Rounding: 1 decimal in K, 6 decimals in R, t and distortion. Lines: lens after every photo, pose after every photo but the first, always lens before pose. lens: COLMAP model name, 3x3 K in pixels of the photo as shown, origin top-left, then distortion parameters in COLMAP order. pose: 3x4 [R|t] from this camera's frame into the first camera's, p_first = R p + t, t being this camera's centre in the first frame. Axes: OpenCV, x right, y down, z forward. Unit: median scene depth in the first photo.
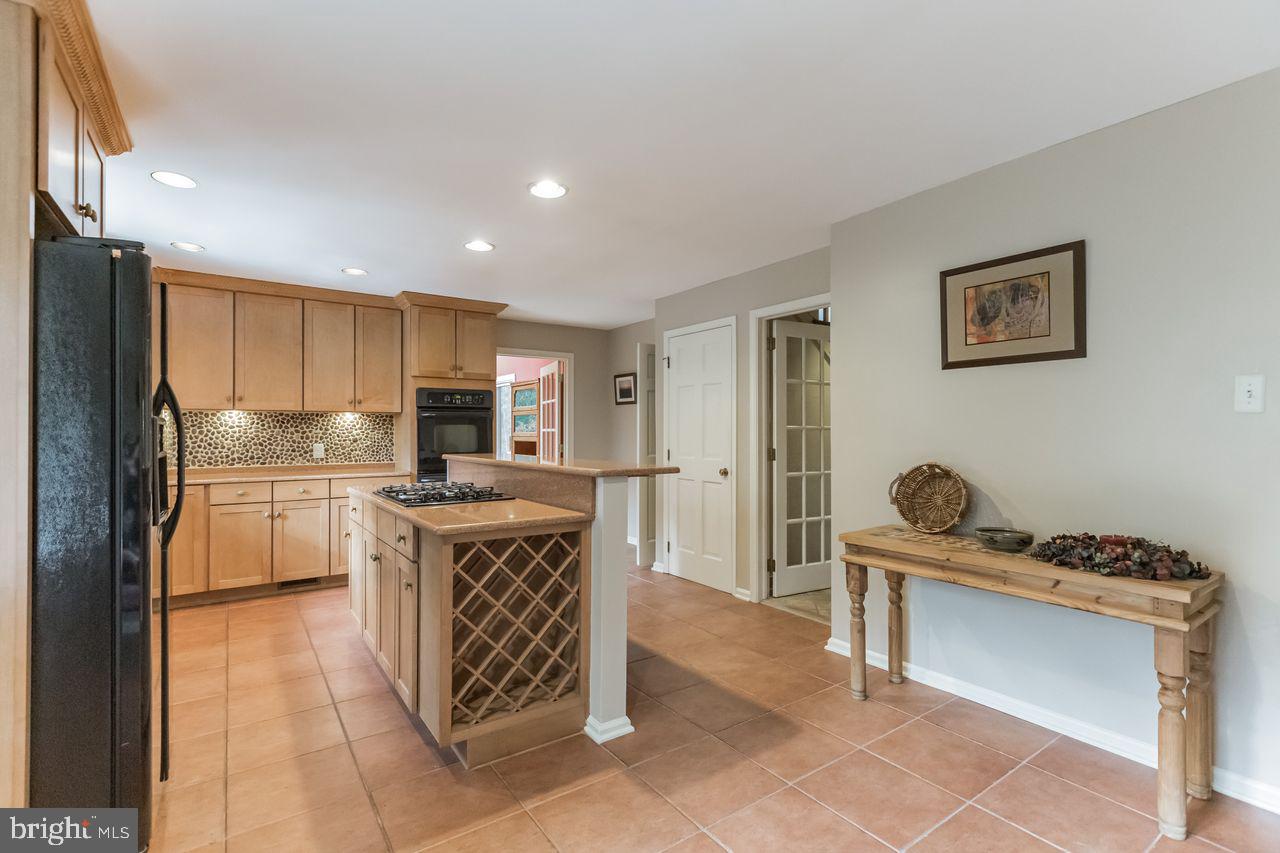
lens RADIAL K [[584.8, 0, 641.9], [0, 584.8, 429.1], [0, 0, 1]] dist [0.005750, 0.000456]
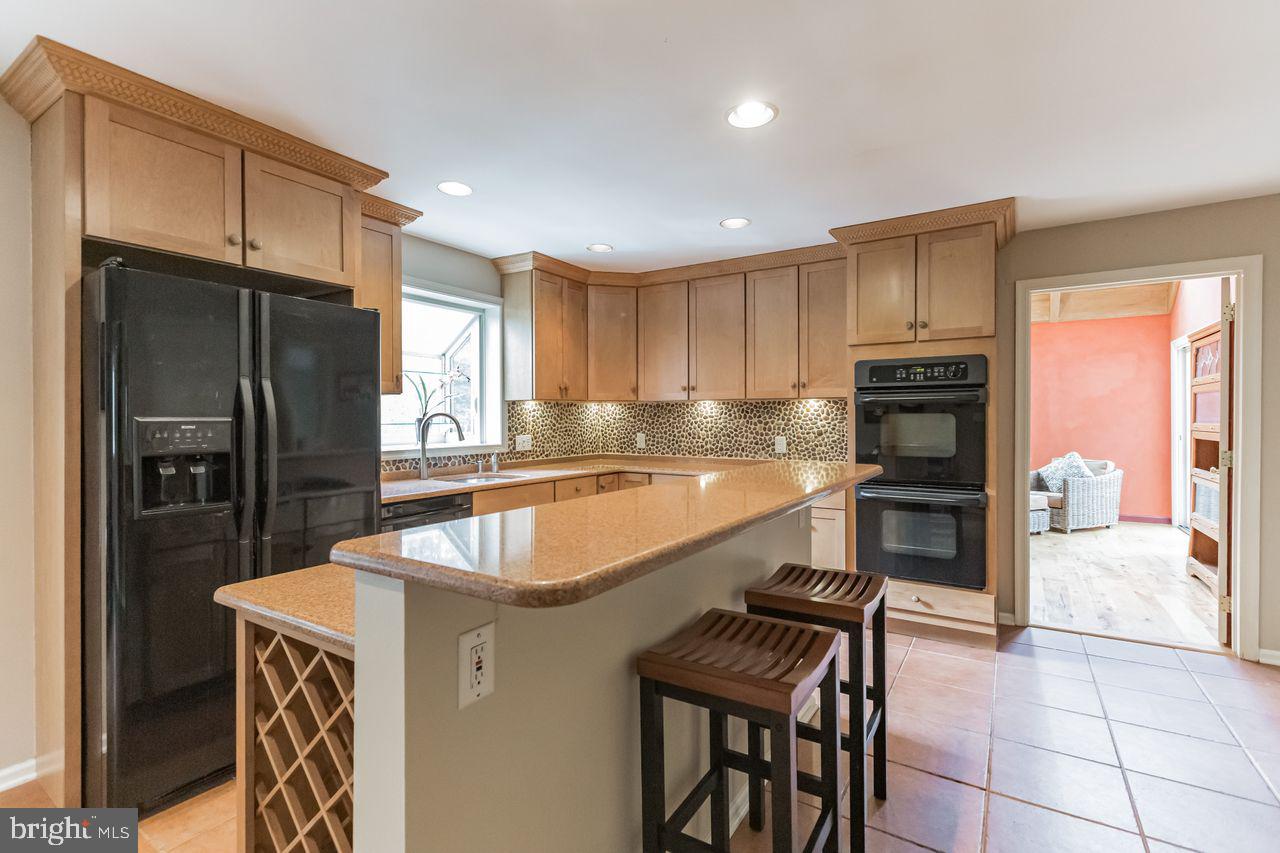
lens RADIAL K [[584.8, 0, 638.2], [0, 584.8, 419.1], [0, 0, 1]] dist [0.005750, 0.000456]
pose [[0.383074, 0.003528, -0.923711, 0.167922], [0.004107, 0.999976, 0.005523, -0.006226], [0.923708, -0.005909, 0.383051, 0.492163]]
